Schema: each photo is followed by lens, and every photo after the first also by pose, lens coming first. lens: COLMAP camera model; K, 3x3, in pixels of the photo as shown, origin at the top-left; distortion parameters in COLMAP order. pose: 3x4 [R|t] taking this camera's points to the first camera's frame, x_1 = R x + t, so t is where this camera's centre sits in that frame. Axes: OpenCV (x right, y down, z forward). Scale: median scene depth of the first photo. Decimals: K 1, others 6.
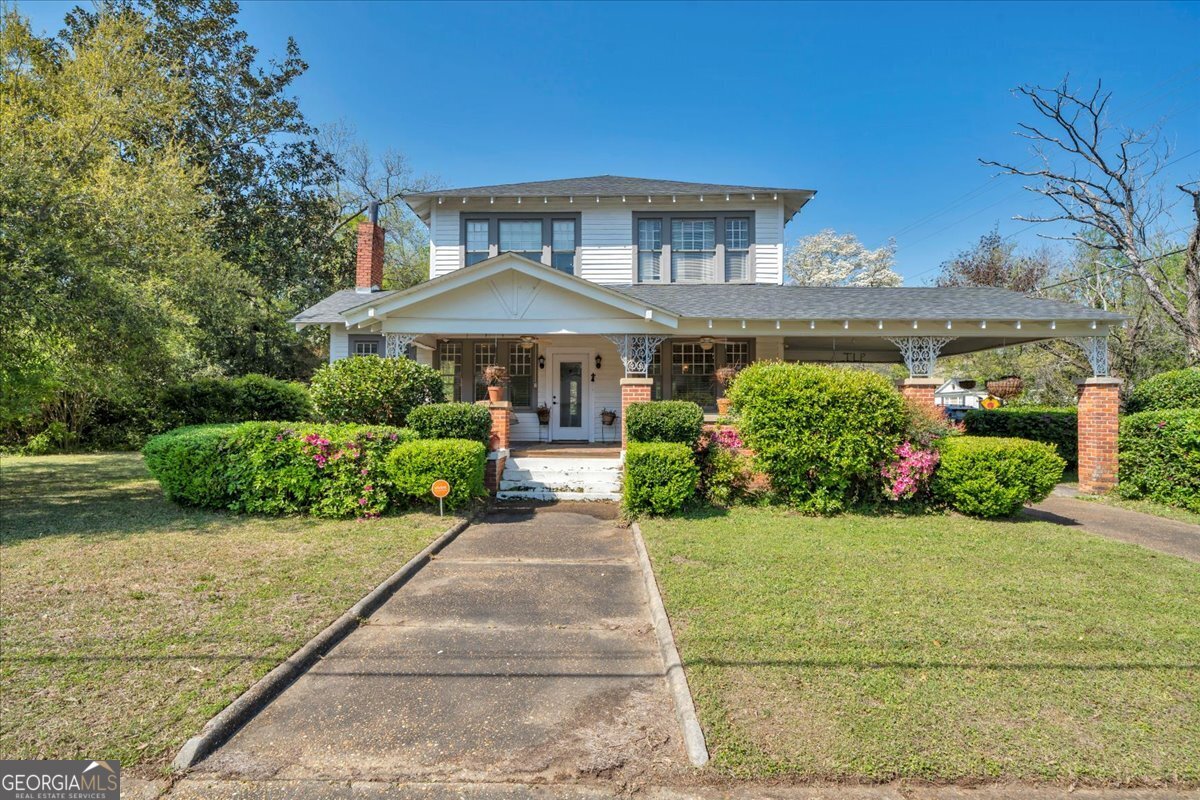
lens RADIAL K [[482.5, 0, 600.0], [0, 482.5, 400.0], [0, 0, 1]] dist [-0.000890, -0.000183]
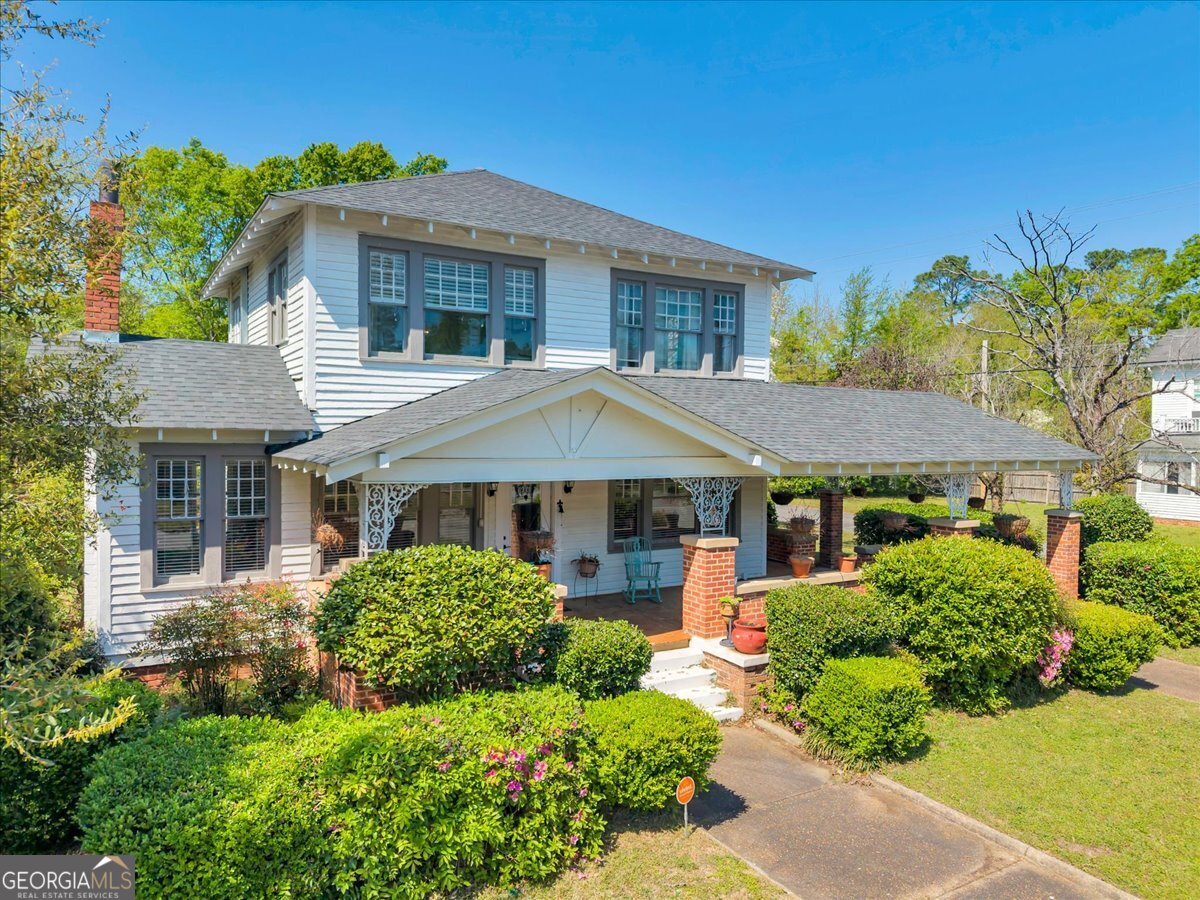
lens RADIAL K [[692.1, 0, 600.0], [0, 692.1, 450.0], [0, 0, 1]] dist [0.000661, -0.000030]
pose [[0.891774, 0.005865, 0.452443, -0.713940], [-0.009317, 0.999942, 0.005401, -0.233228], [-0.452385, -0.009032, 0.891777, 0.174636]]
